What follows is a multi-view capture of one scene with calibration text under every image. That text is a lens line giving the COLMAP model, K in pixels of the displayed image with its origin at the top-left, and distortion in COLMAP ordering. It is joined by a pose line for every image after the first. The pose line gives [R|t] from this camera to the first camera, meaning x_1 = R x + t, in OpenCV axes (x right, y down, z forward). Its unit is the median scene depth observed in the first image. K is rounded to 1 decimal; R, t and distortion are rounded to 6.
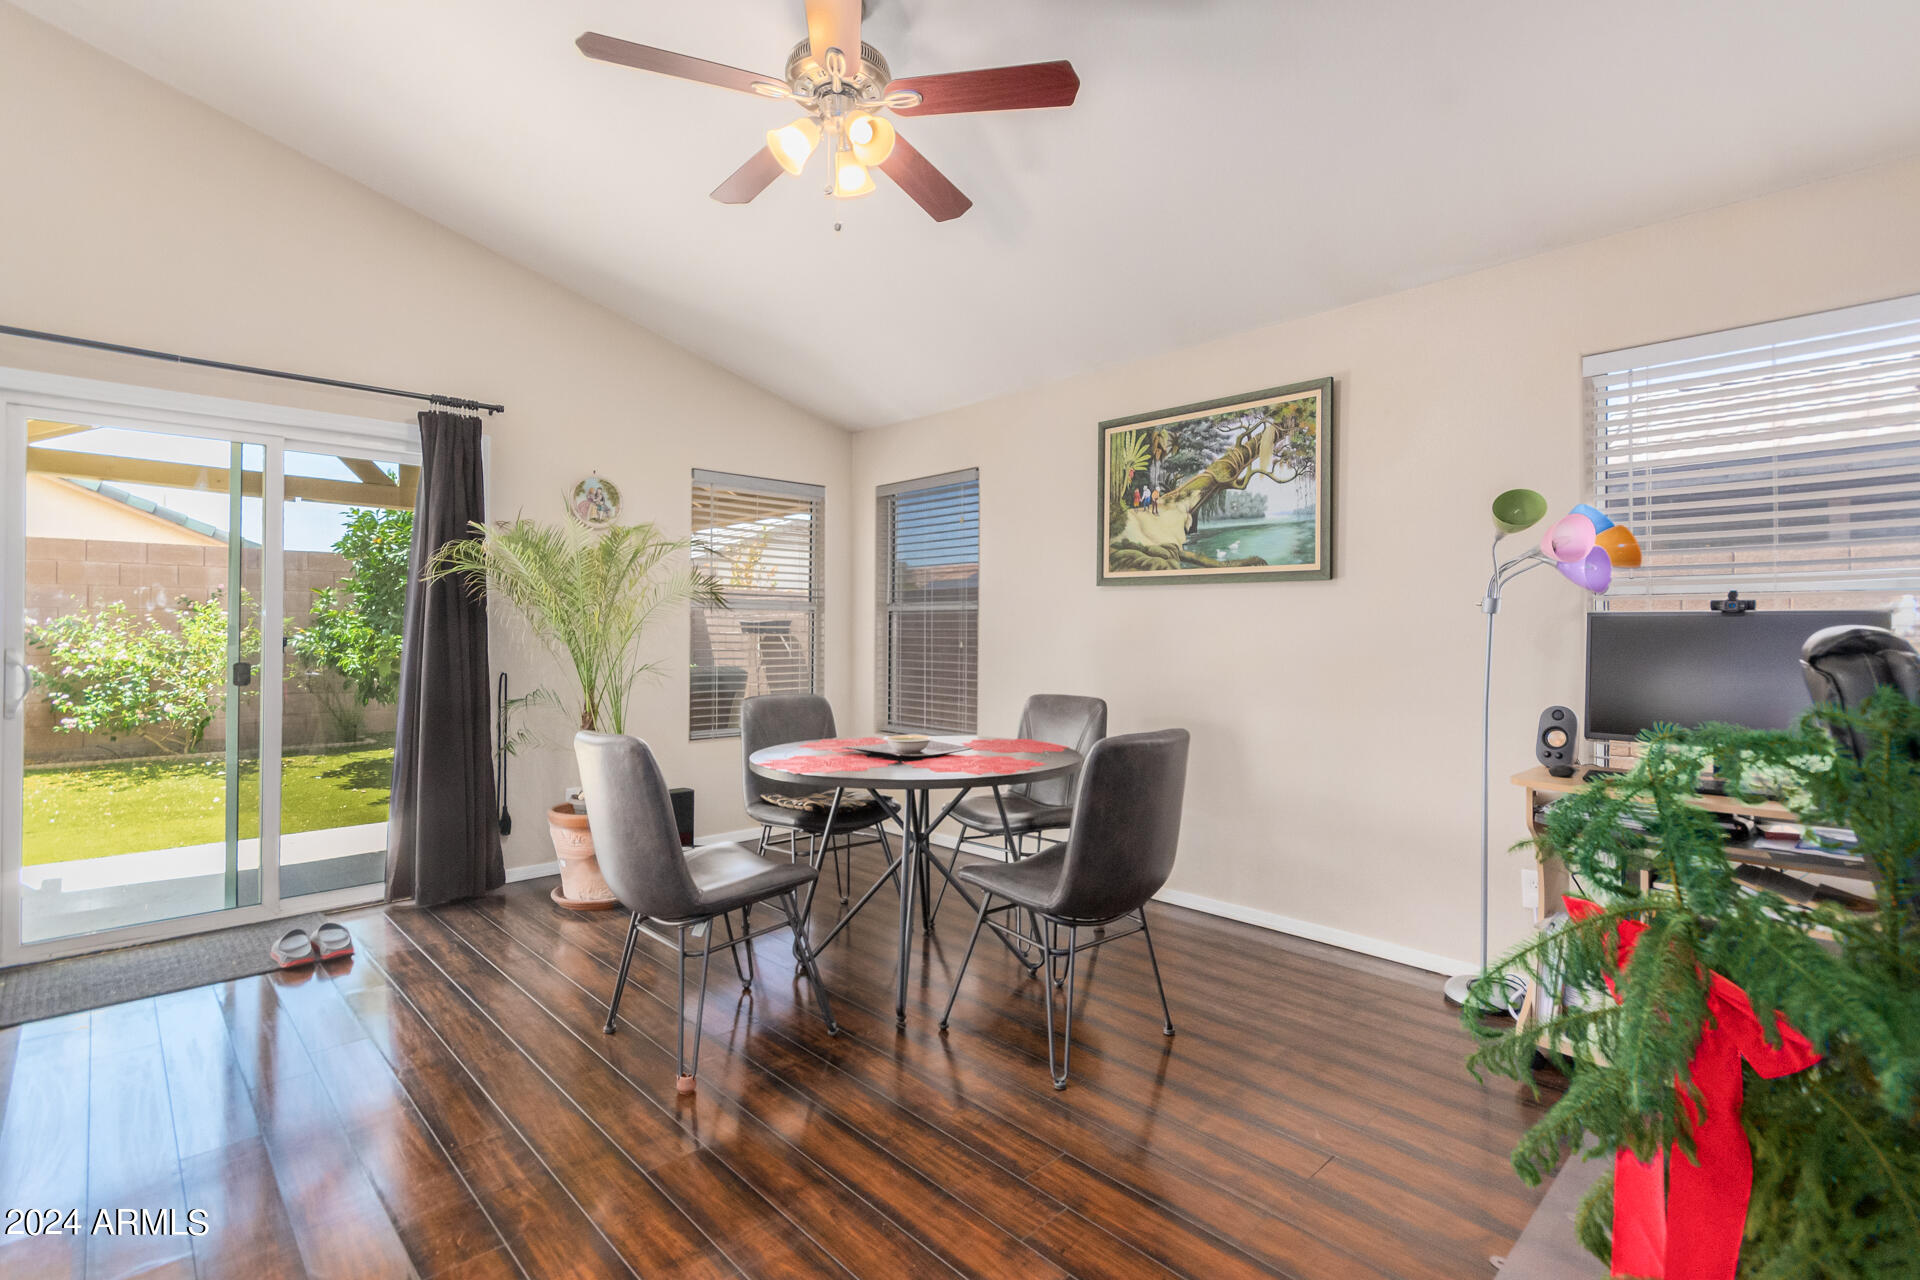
lens RADIAL K [[896.8, 0, 971.2], [0, 896.8, 624.6], [0, 0, 1]] dist [0.008393, 0.000485]
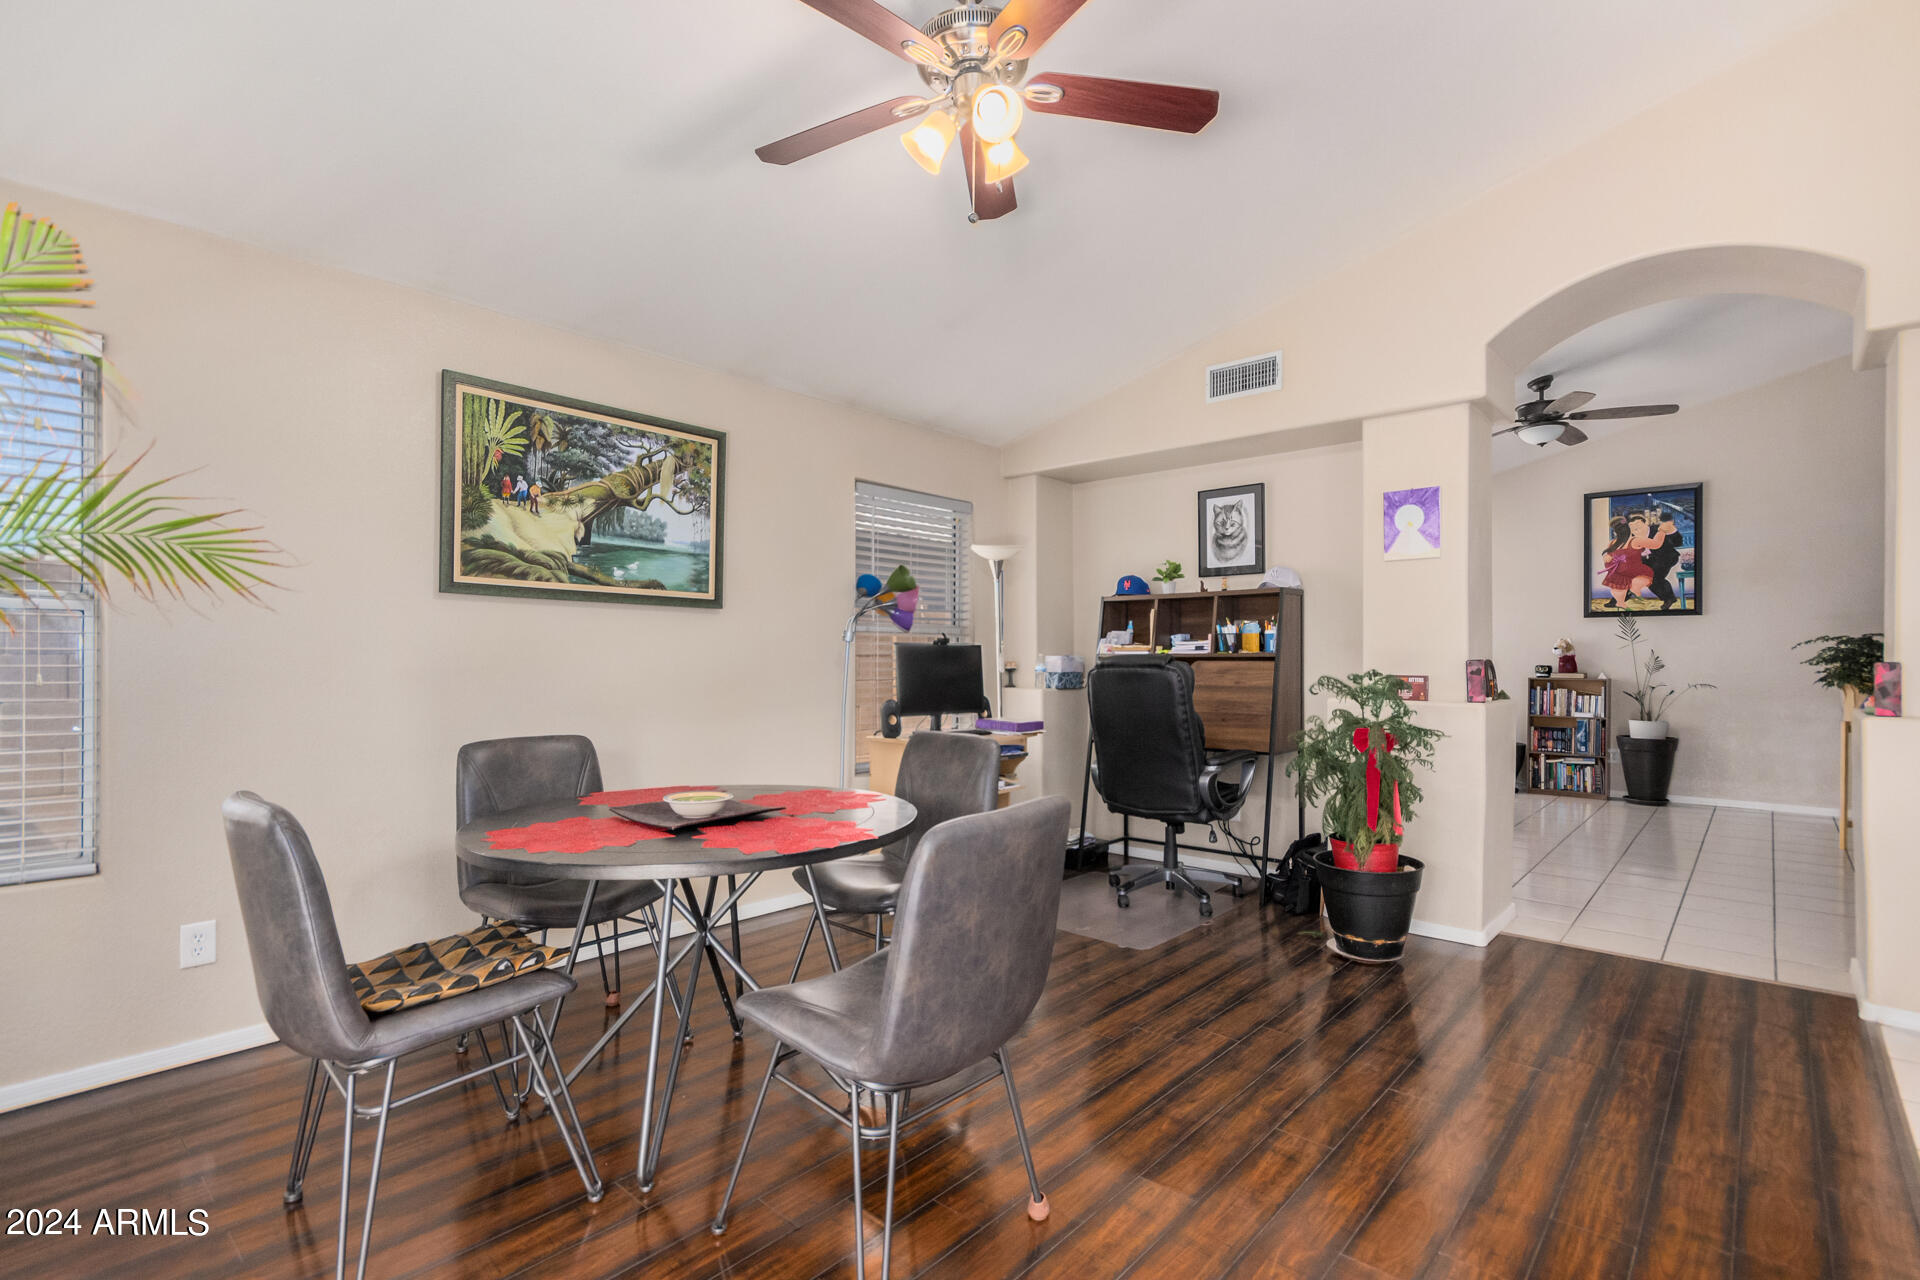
lens RADIAL K [[896.8, 0, 973.1], [0, 896.8, 651.2], [0, 0, 1]] dist [0.008393, 0.000485]
pose [[-0.076828, -0.003820, 0.997037, -0.689951], [-0.012350, 0.999920, 0.002879, -0.002528], [-0.996968, -0.012092, -0.076869, 0.684846]]
